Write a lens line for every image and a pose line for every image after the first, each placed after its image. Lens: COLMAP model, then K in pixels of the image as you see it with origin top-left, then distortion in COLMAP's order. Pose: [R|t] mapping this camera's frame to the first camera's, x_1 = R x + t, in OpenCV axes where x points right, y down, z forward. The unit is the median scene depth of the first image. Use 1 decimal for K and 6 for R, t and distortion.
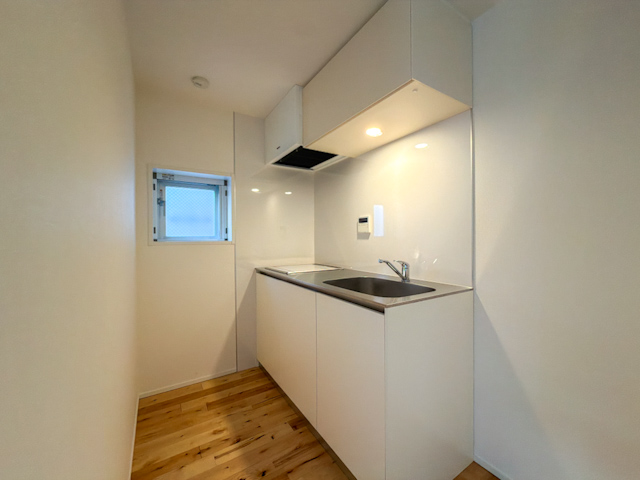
lens RADIAL K [[255.5, 0, 318.8], [0, 255.5, 239.6], [0, 0, 1]] dist [-0.001852, -0.000399]
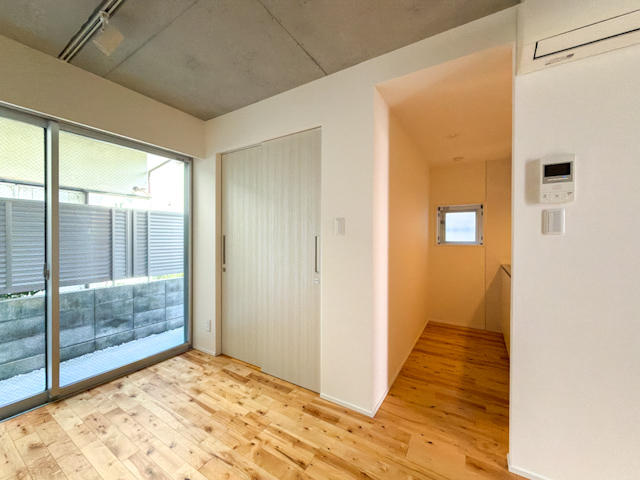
lens RADIAL K [[255.5, 0, 318.8], [0, 255.5, 239.6], [0, 0, 1]] dist [-0.001852, -0.000399]
pose [[0.434048, 0.013413, -0.900790, 0.657394], [-0.011264, 0.999892, 0.009461, -0.031285], [0.900819, 0.006040, 0.434152, -0.604141]]
